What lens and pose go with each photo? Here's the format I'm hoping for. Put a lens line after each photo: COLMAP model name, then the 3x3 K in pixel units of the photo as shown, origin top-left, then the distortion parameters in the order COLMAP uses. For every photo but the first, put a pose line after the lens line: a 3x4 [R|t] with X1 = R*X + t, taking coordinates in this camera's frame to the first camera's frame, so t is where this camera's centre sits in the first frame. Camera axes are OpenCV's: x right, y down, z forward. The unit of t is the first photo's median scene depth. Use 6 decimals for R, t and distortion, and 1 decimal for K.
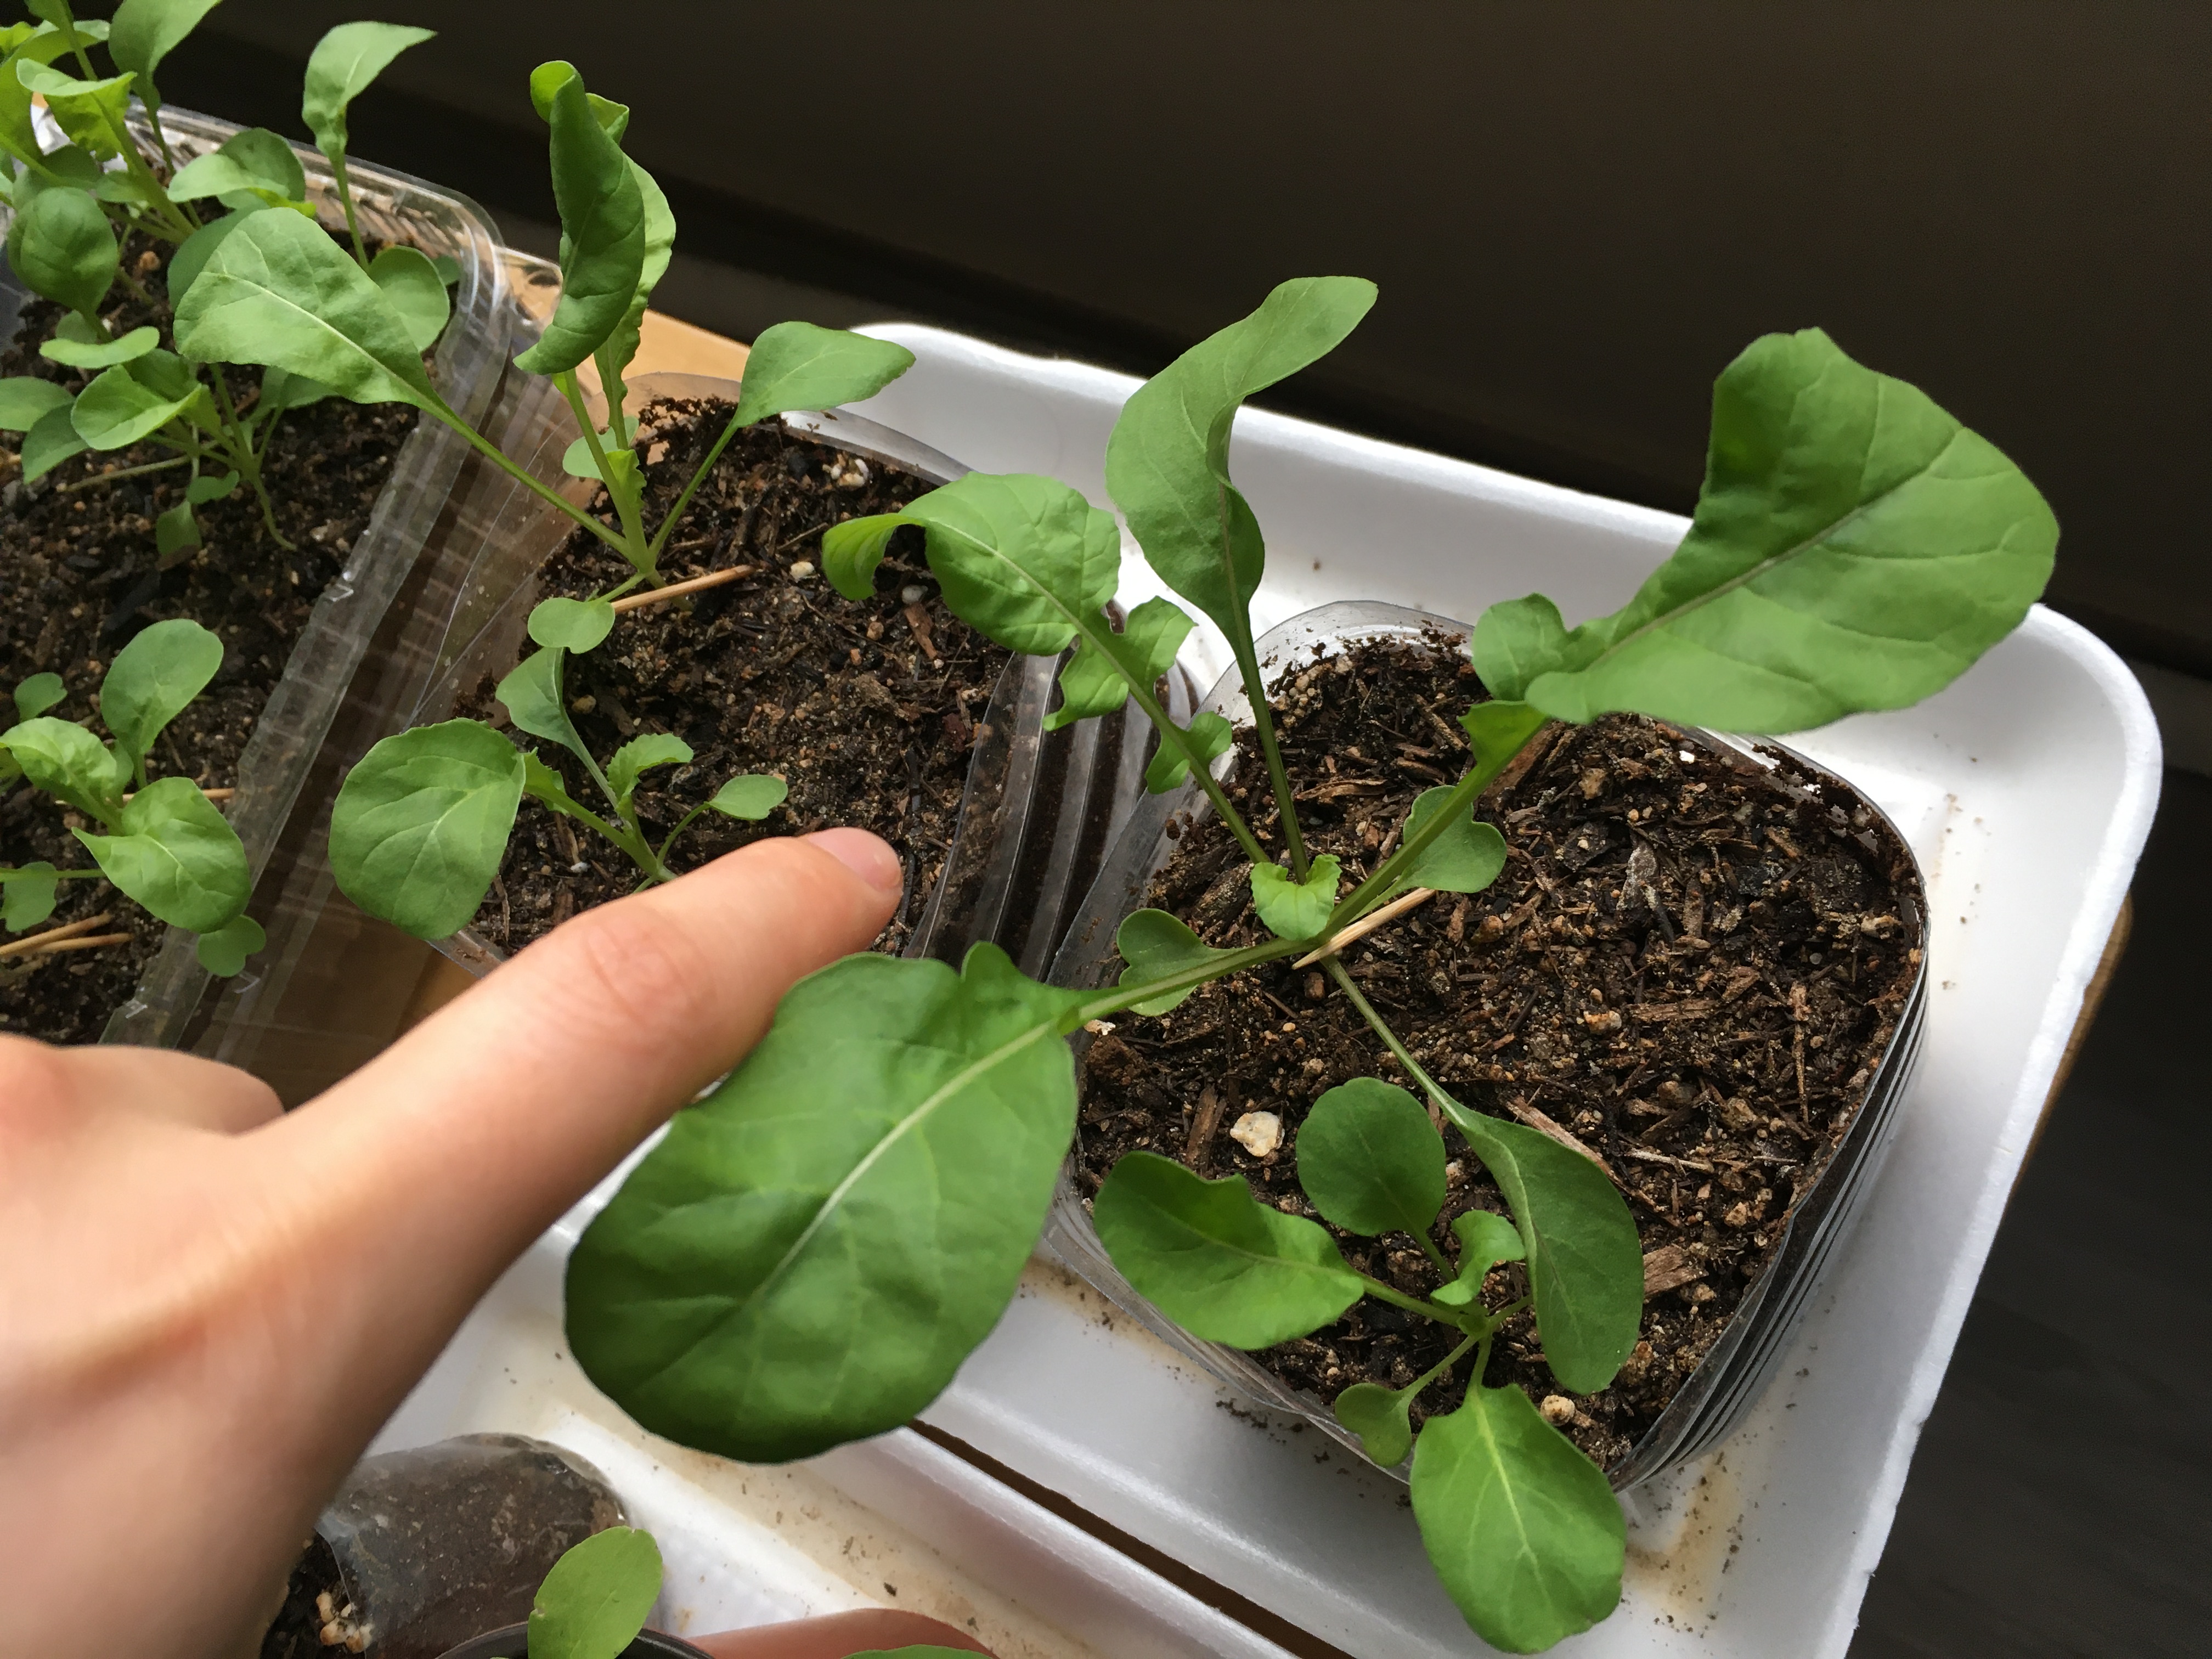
lens RADIAL K [[1909.6, 0, 1115.7], [0, 1909.6, 859.3], [0, 0, 1]] dist [0.091546, -0.168146]
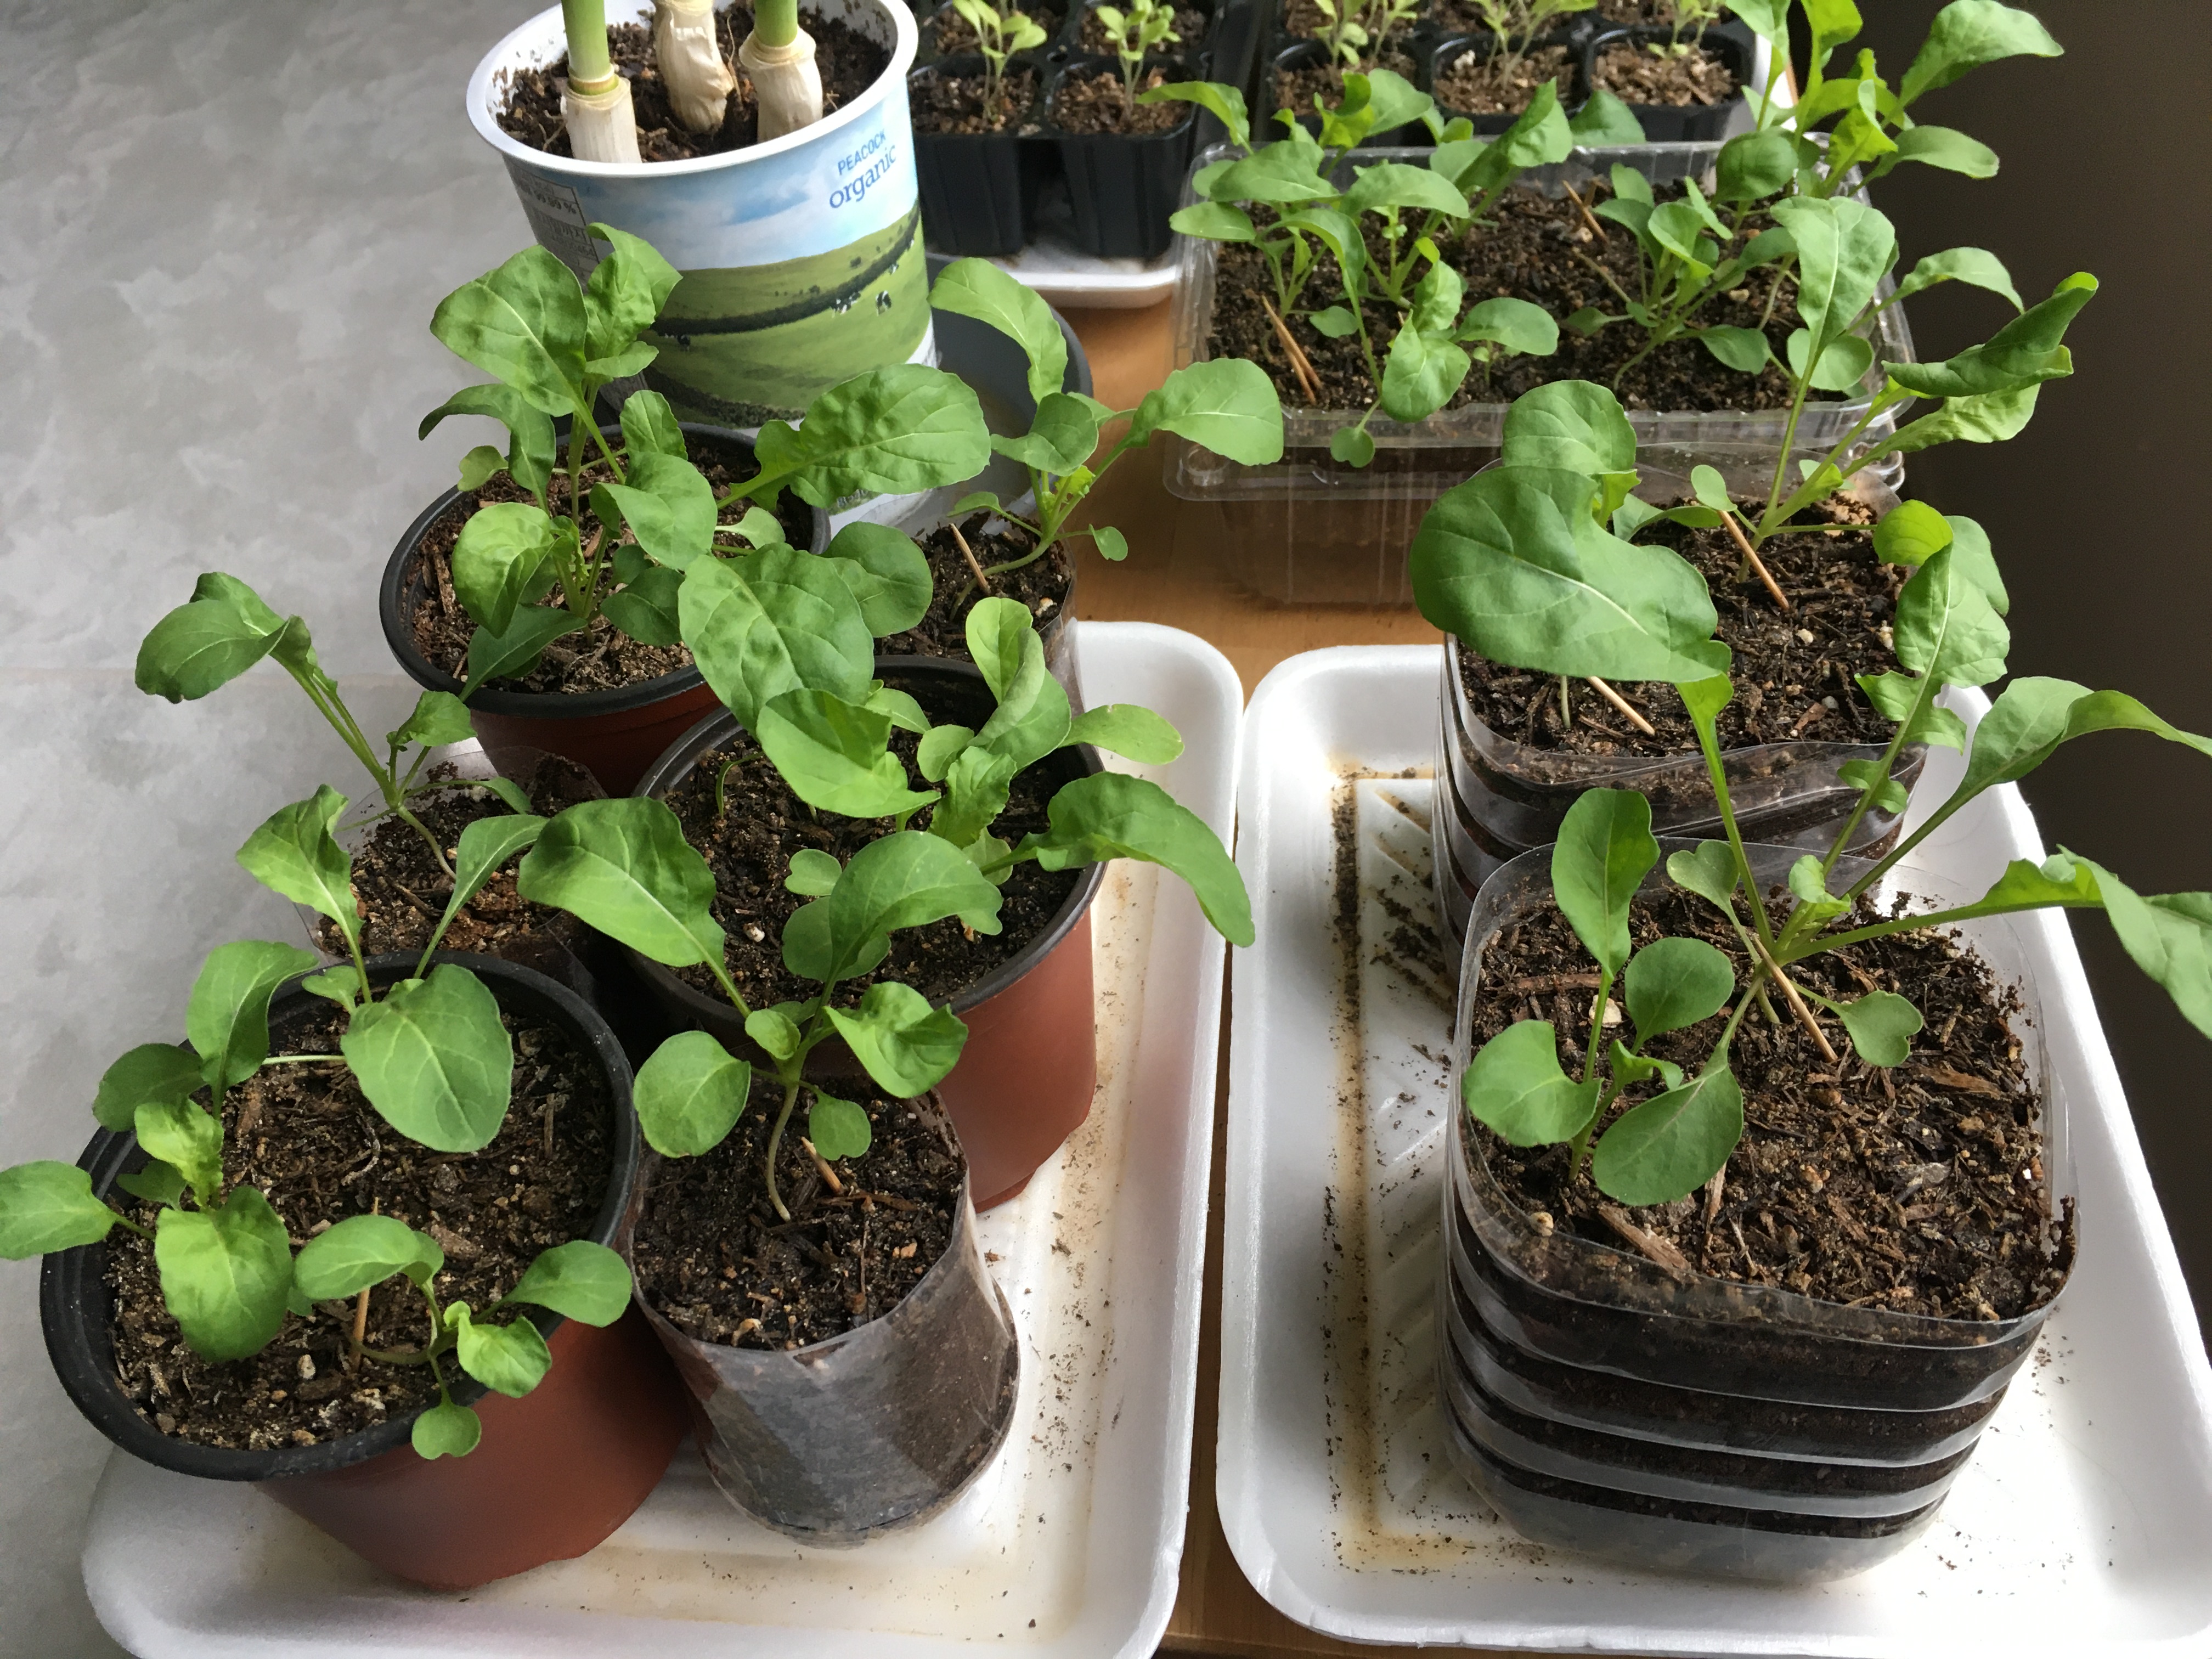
lens RADIAL K [[1909.6, 0, 1115.7], [0, 1909.6, 859.3], [0, 0, 1]] dist [0.091546, -0.168146]
pose [[0.345029, 0.876904, -0.334655, 0.330458], [-0.925218, 0.377734, 0.035888, 0.390674], [0.157881, 0.297247, 0.941657, -0.408978]]
